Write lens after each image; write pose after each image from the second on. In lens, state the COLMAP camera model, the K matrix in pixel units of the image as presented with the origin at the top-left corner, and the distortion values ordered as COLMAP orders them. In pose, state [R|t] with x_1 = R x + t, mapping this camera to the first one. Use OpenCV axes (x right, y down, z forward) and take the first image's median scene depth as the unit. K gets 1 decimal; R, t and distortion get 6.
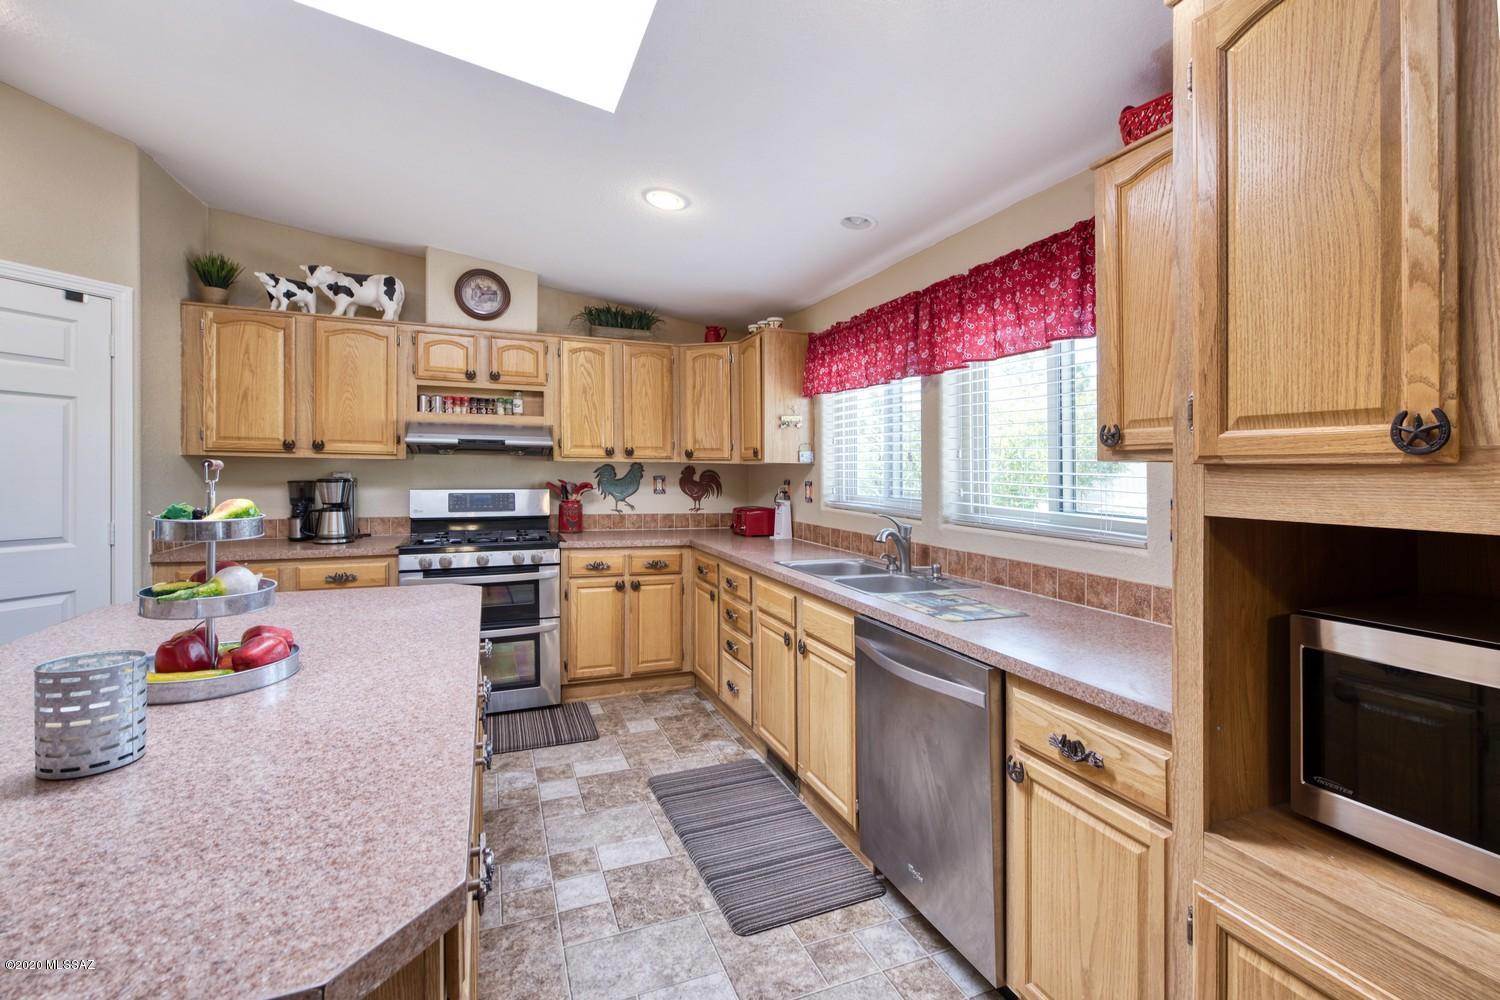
lens RADIAL K [[662.0, 0, 753.6], [0, 662.0, 466.9], [0, 0, 1]] dist [0.000193, 0.000079]
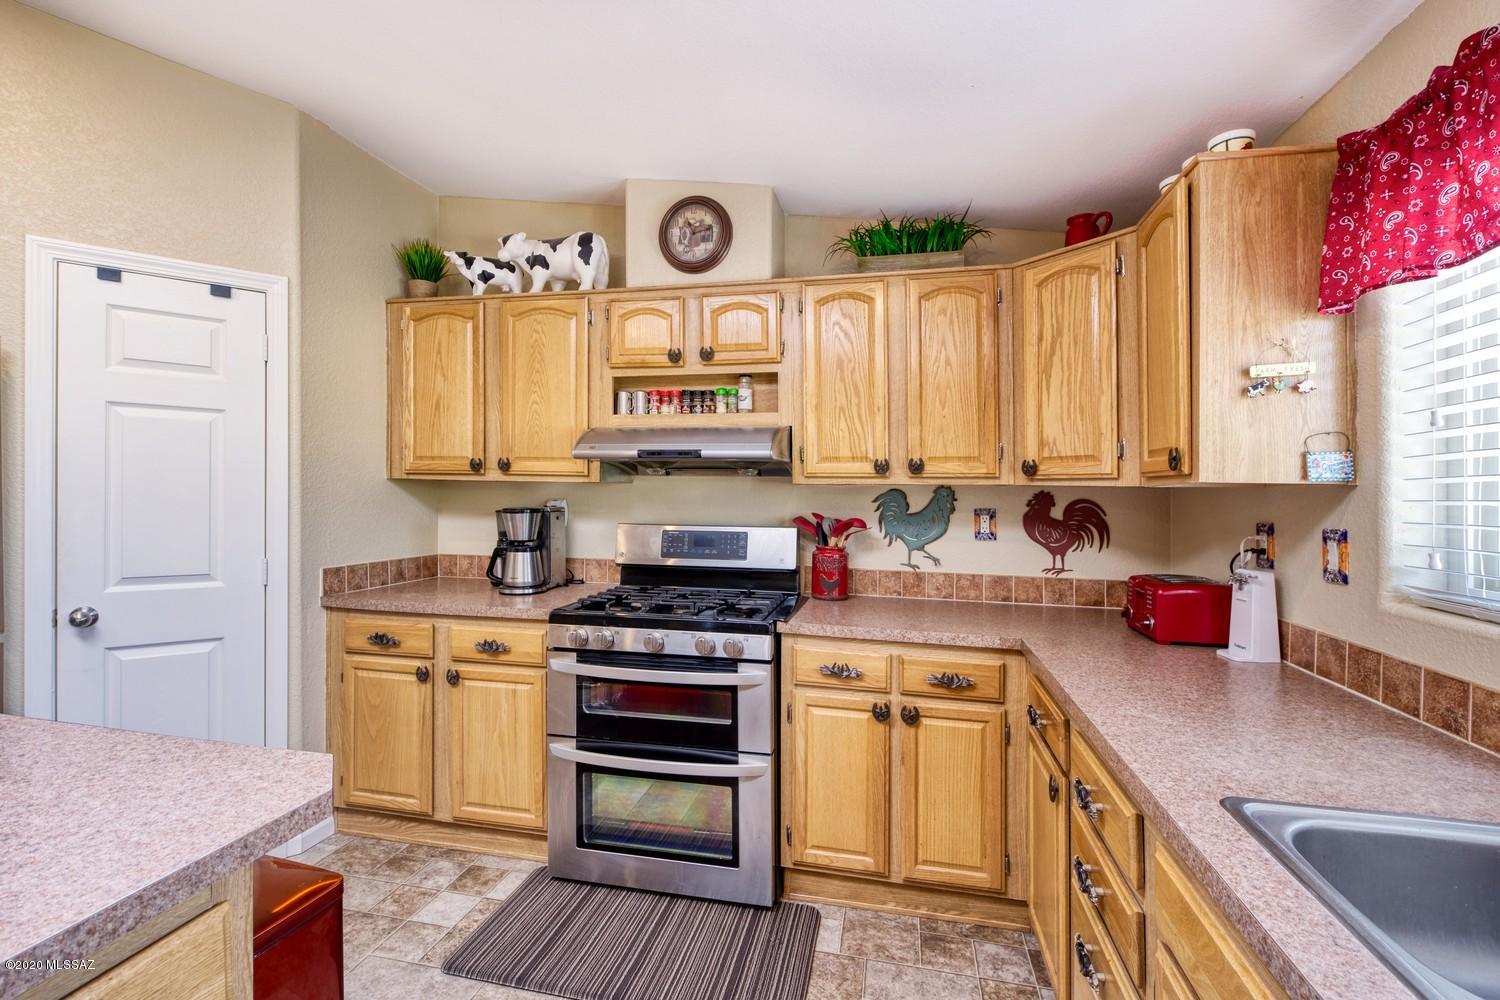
lens RADIAL K [[674.6, 0, 756.3], [0, 674.6, 492.2], [0, 0, 1]] dist [0.002183, -0.000257]
pose [[0.833371, -0.000107, -0.552714, 0.018331], [-0.001206, 0.999997, -0.002012, 0.000696], [0.552712, 0.002344, 0.833369, 0.475780]]
